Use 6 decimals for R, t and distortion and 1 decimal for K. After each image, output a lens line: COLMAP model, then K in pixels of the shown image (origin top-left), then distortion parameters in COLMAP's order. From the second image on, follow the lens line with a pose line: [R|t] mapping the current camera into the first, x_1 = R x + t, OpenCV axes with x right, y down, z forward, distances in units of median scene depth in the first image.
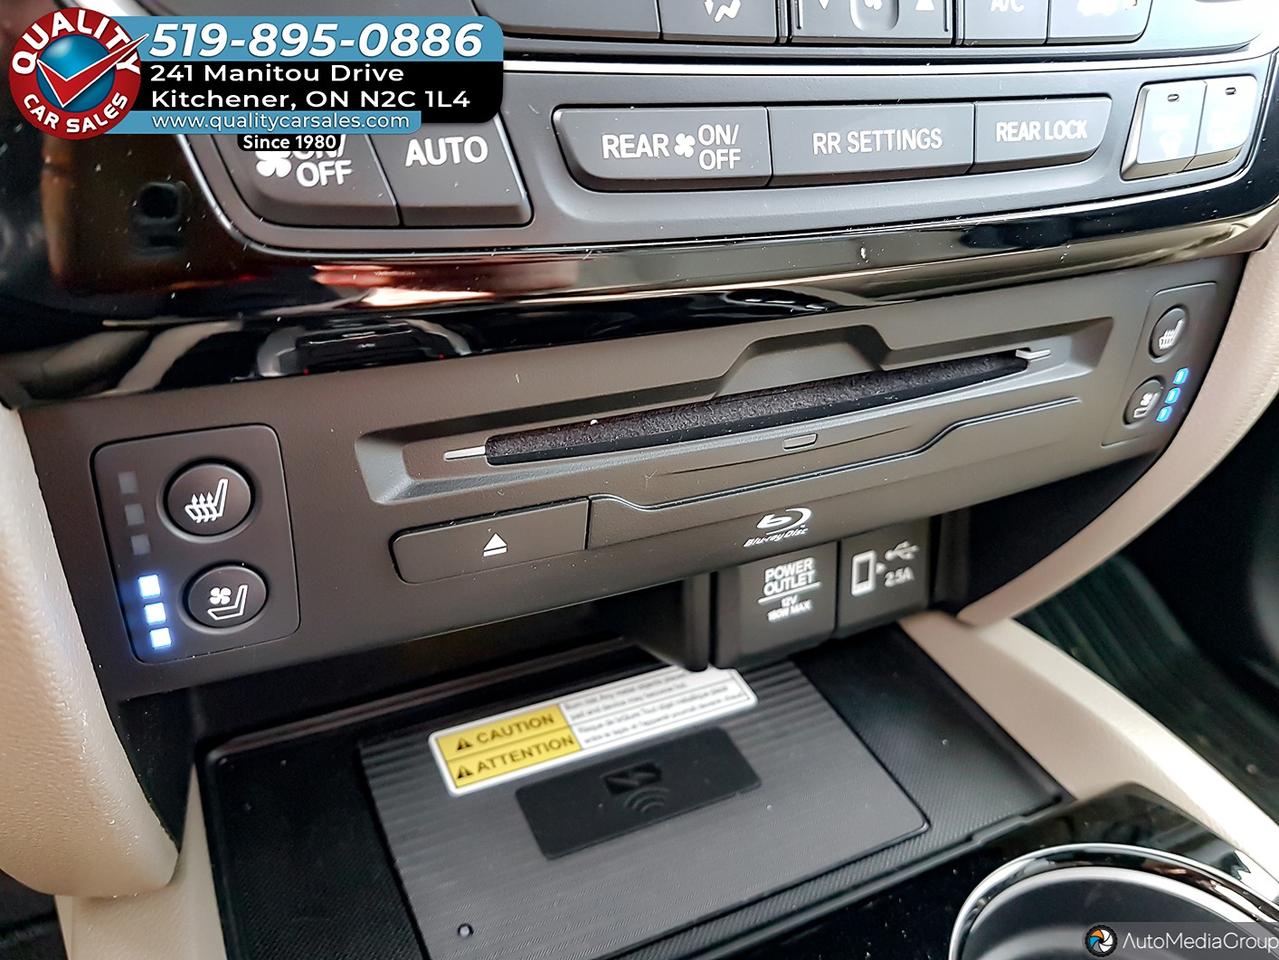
lens RADIAL K [[964.1, 0, 629.1], [0, 964.1, 471.4], [0, 0, 1]] dist [-0.047954, -0.004736]
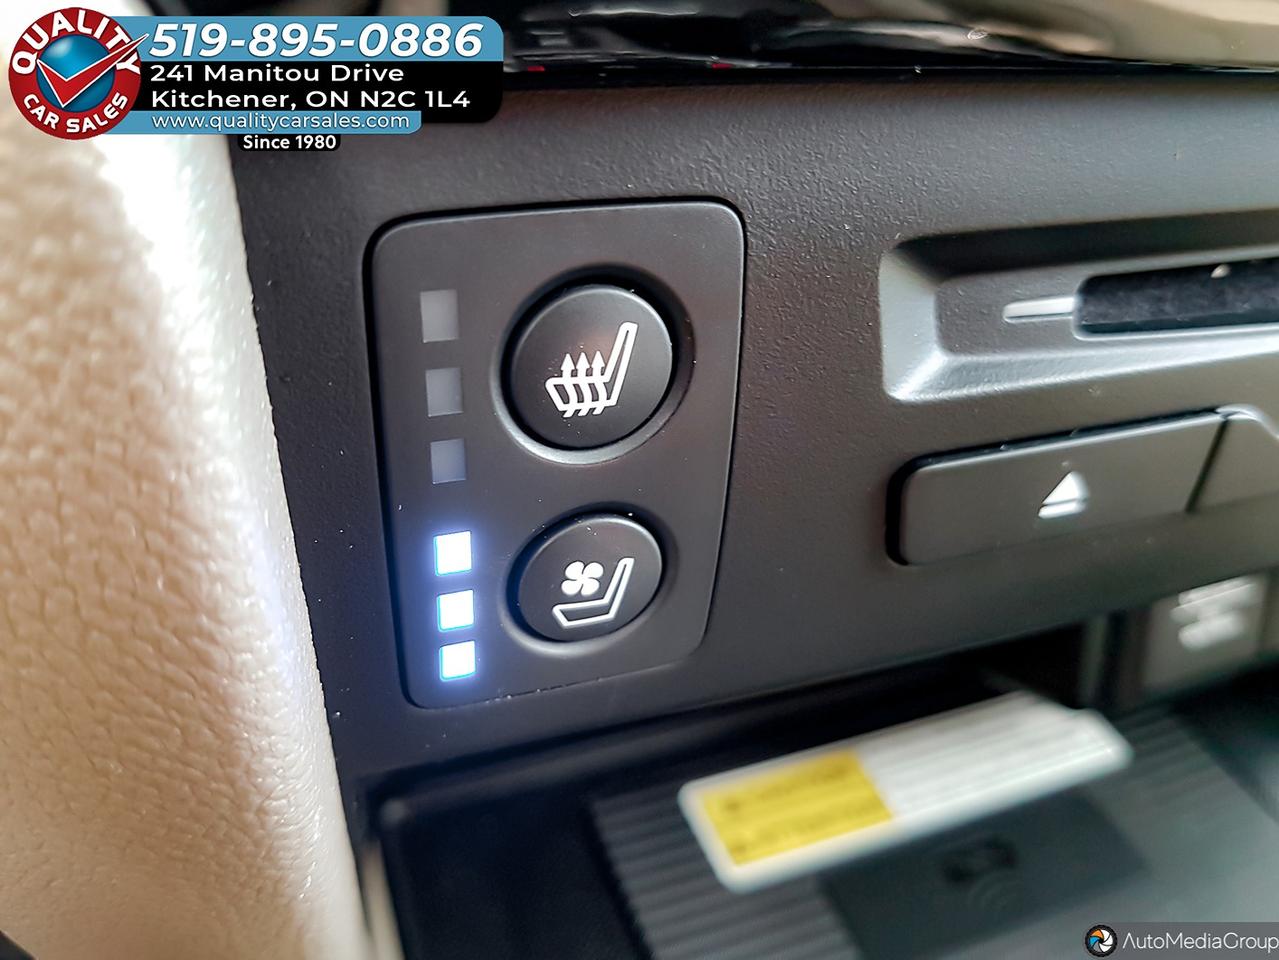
lens RADIAL K [[1019.5, 0, 639.5], [0, 1019.5, 480.0], [0, 0, 1]] dist [-0.086468, 0.001523]
pose [[0.996001, 0.017982, -0.087512, -0.187974], [-0.017390, 0.999821, 0.007519, 0.040203], [0.087631, -0.005968, 0.996135, 0.257117]]
